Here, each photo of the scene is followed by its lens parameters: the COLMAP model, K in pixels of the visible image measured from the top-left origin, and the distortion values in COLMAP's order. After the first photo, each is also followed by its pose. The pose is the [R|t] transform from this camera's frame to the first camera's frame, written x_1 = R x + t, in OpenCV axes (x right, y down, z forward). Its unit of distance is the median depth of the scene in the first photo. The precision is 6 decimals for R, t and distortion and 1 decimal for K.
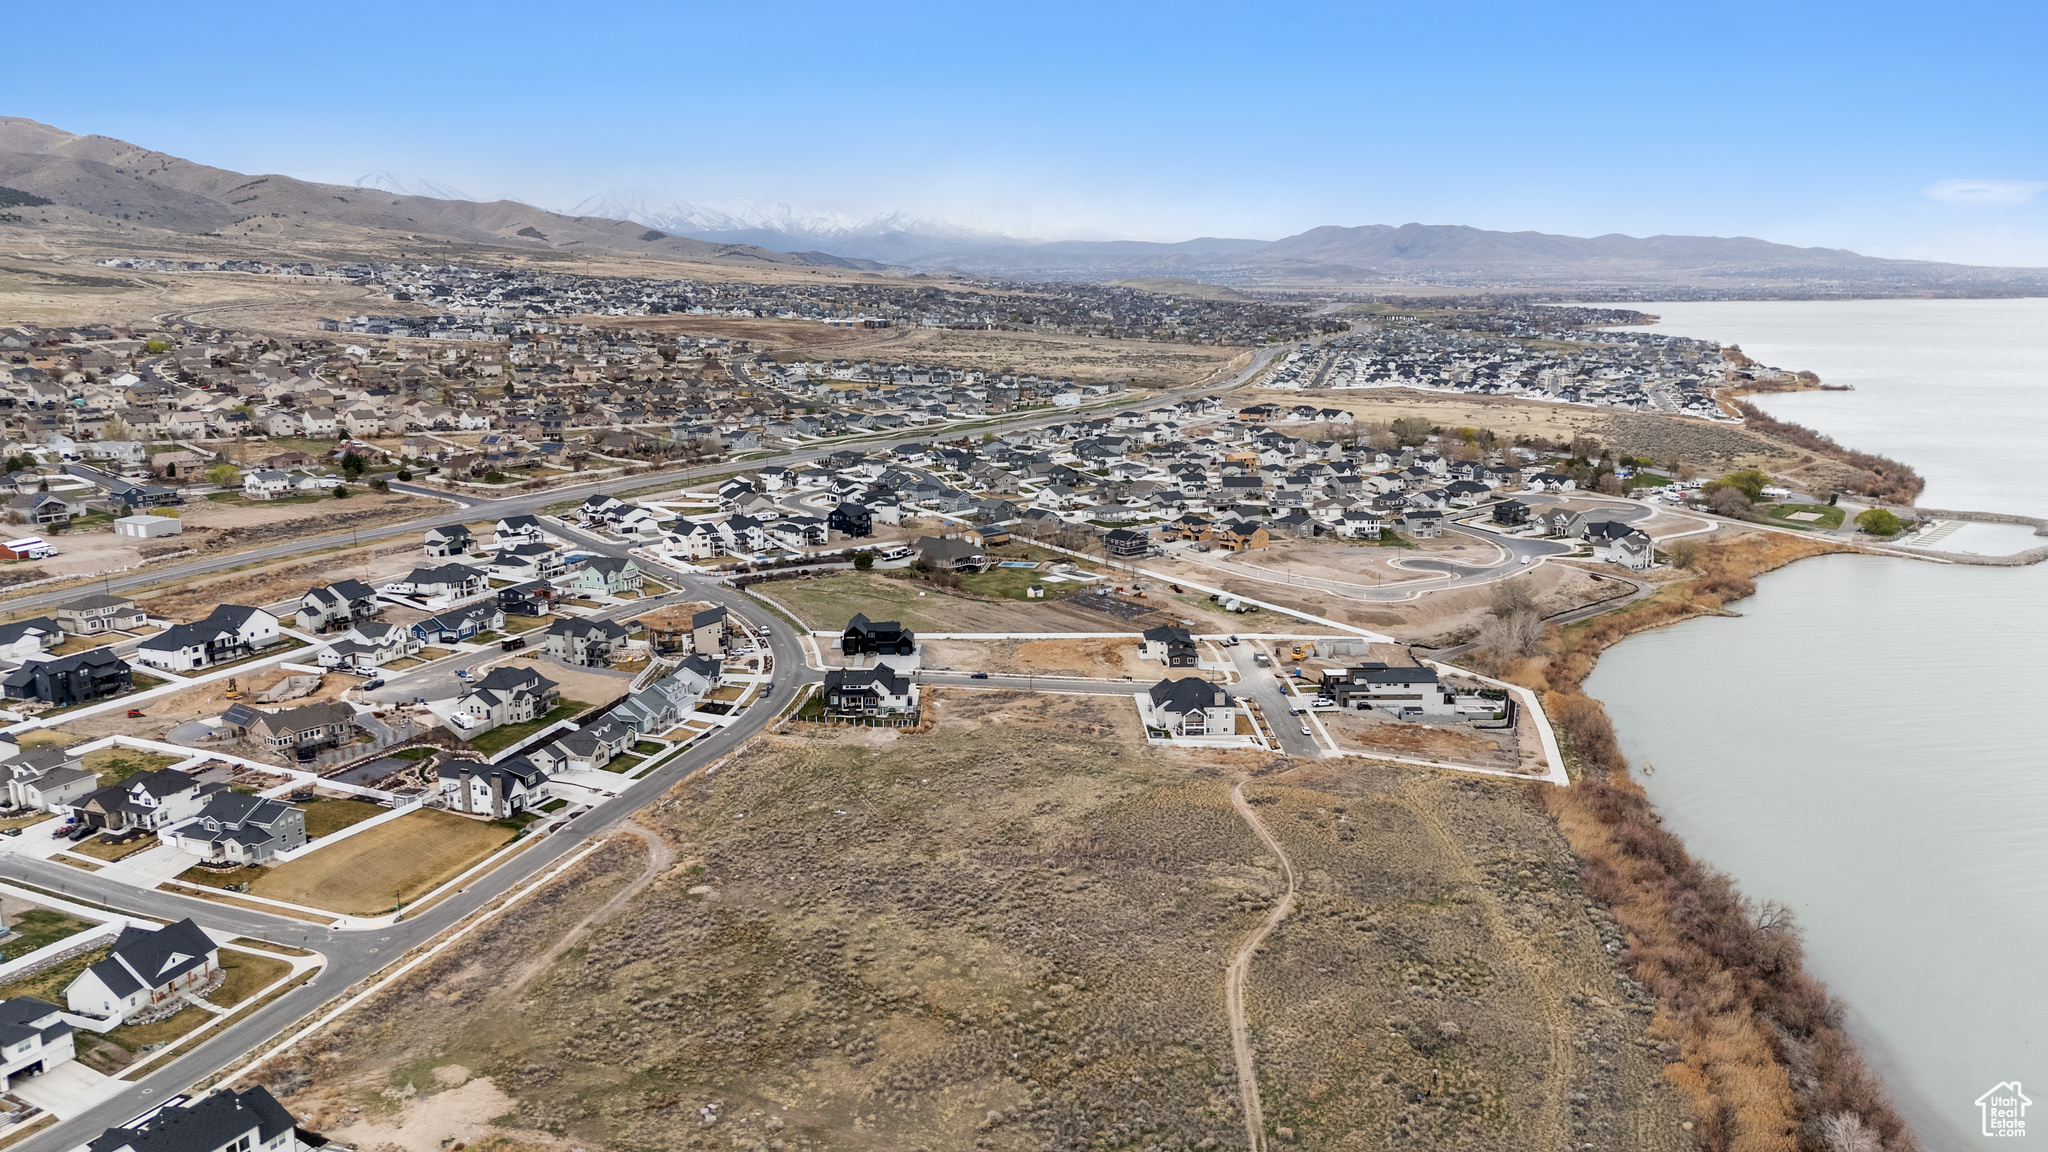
lens RADIAL K [[1482.9, 0, 1033.4], [0, 1482.9, 576.7], [0, 0, 1]] dist [0.197116, -0.237695]
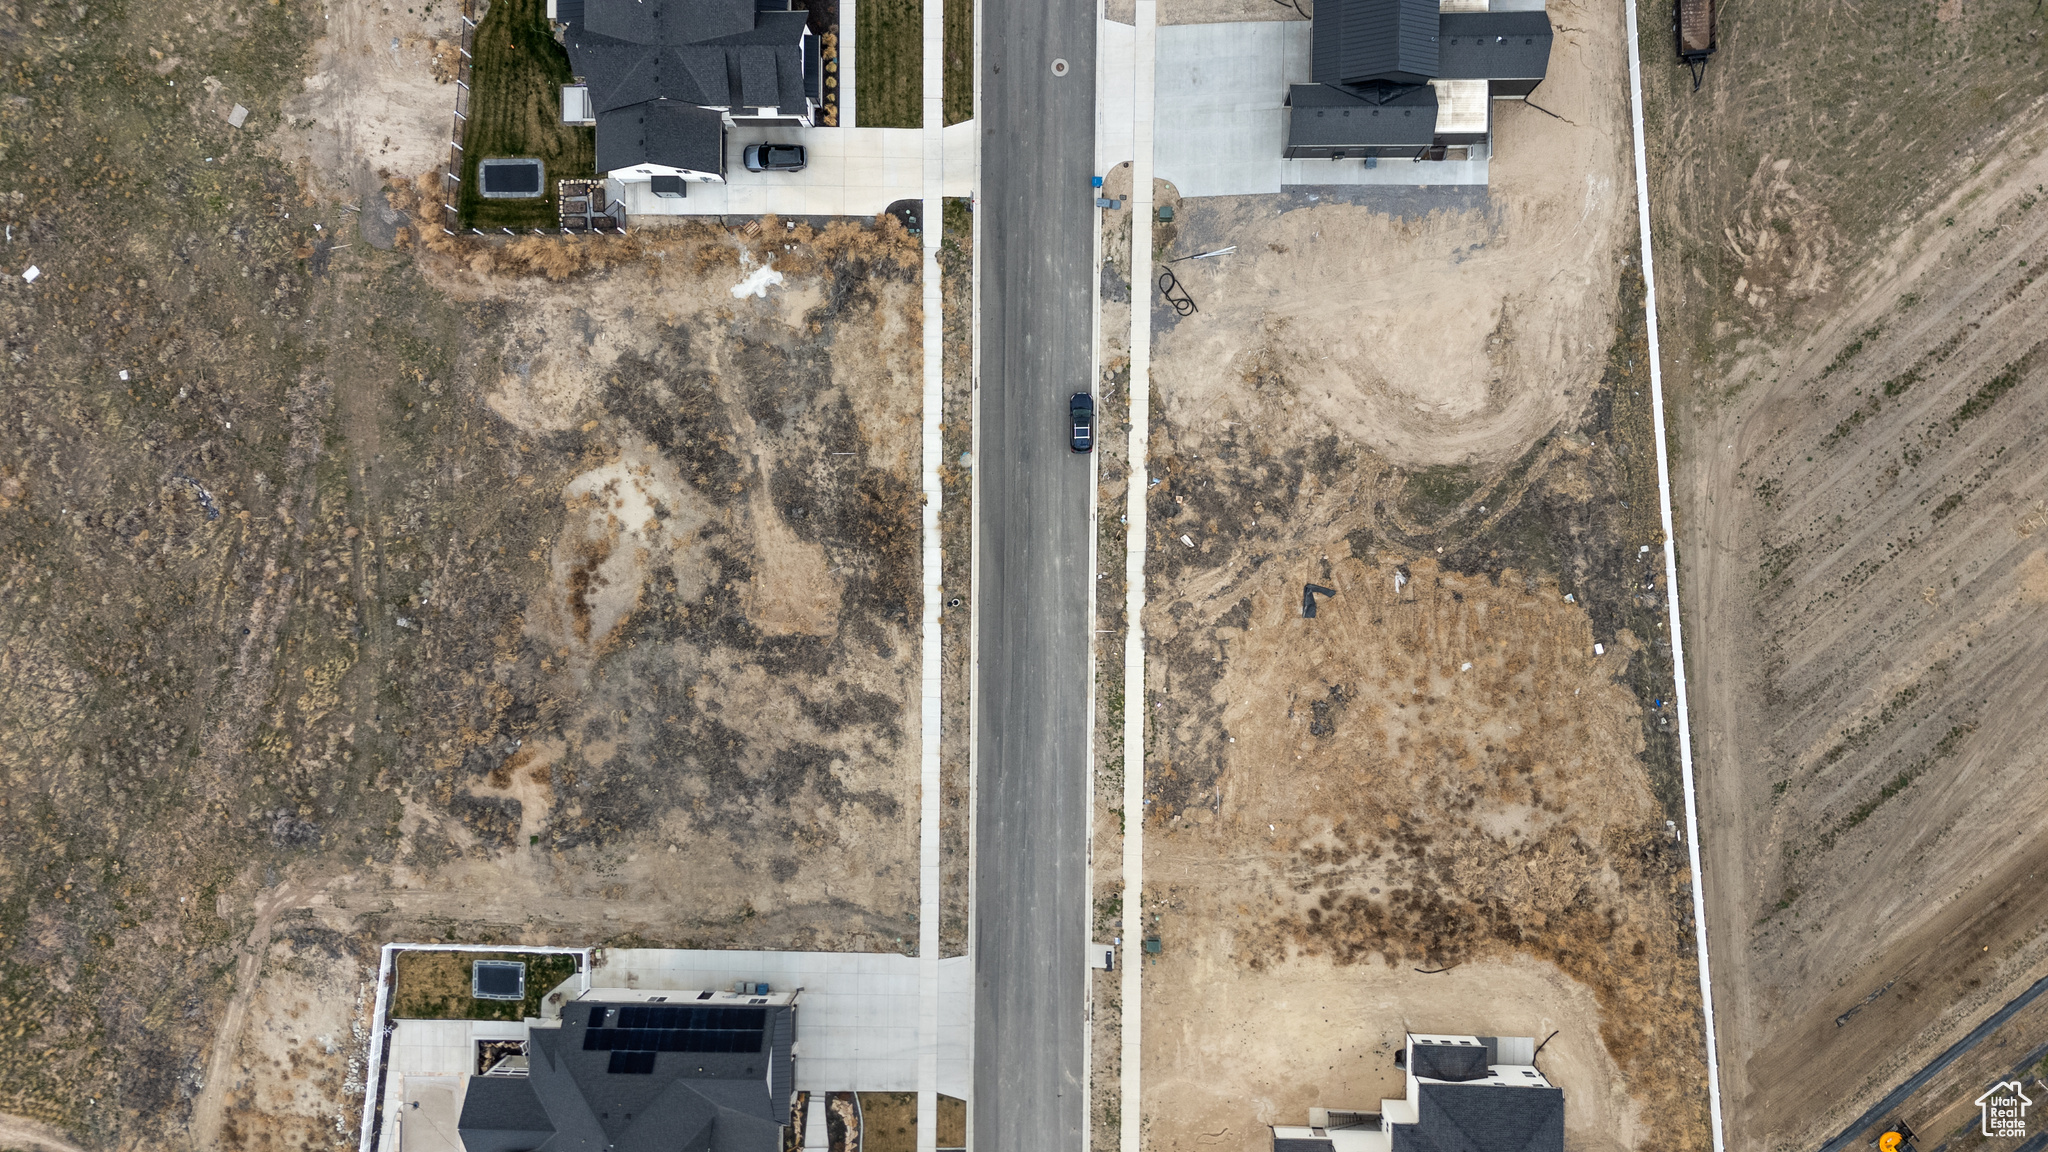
lens RADIAL K [[1494.0, 0, 1027.7], [0, 1494.0, 580.5], [0, 0, 1]] dist [0.087370, -0.090363]
pose [[-0.036056, 0.999310, 0.008935, -0.008222], [-0.147863, -0.014177, 0.988906, -0.195518], [0.988350, 0.034335, 0.148273, 0.885709]]
